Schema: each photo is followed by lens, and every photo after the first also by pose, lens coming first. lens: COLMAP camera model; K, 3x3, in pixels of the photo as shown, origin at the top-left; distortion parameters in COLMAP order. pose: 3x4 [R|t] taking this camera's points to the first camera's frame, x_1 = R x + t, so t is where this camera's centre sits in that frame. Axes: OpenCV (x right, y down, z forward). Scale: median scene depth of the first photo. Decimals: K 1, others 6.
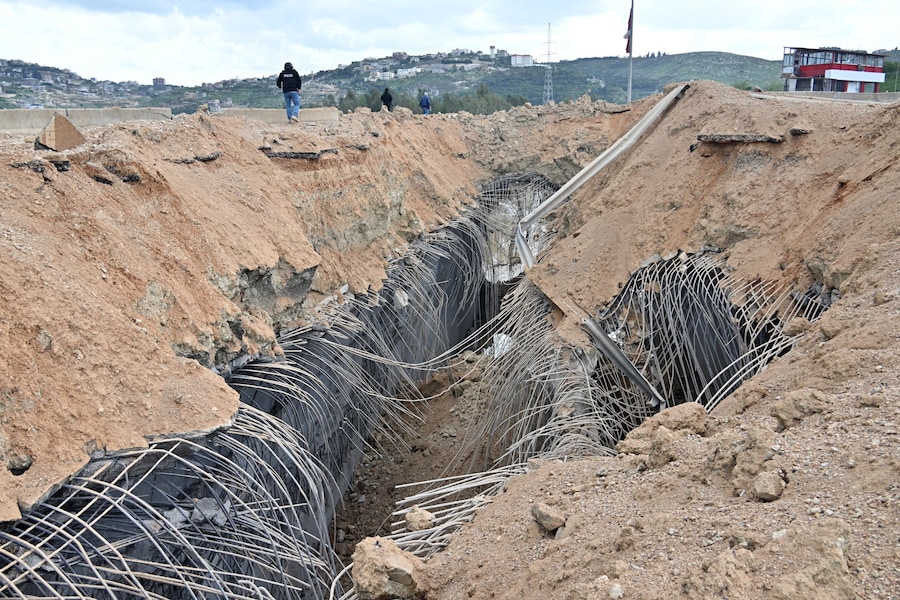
lens RADIAL K [[926.8, 0, 449.9], [0, 926.8, 328.0], [0, 0, 1]] dist [-0.004122, -0.013754]
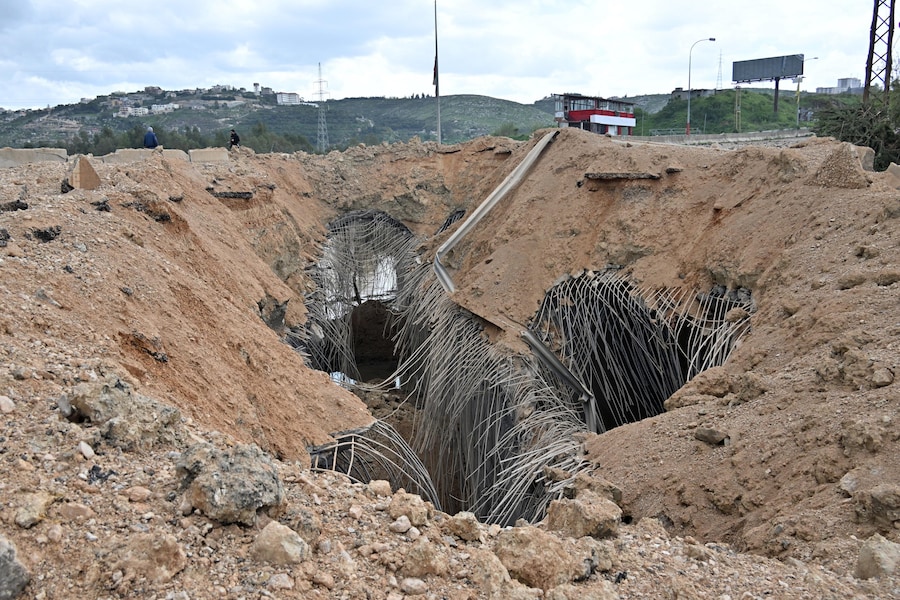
lens RADIAL K [[1127.3, 0, 450.0], [0, 1127.3, 300.0], [0, 0, 1]] dist [-0.017025, -0.029151]
pose [[0.909549, -0.052294, 0.412292, -0.470740], [0.090205, 0.993243, -0.073018, 0.041618], [-0.405688, 0.103605, 0.908121, -0.217509]]
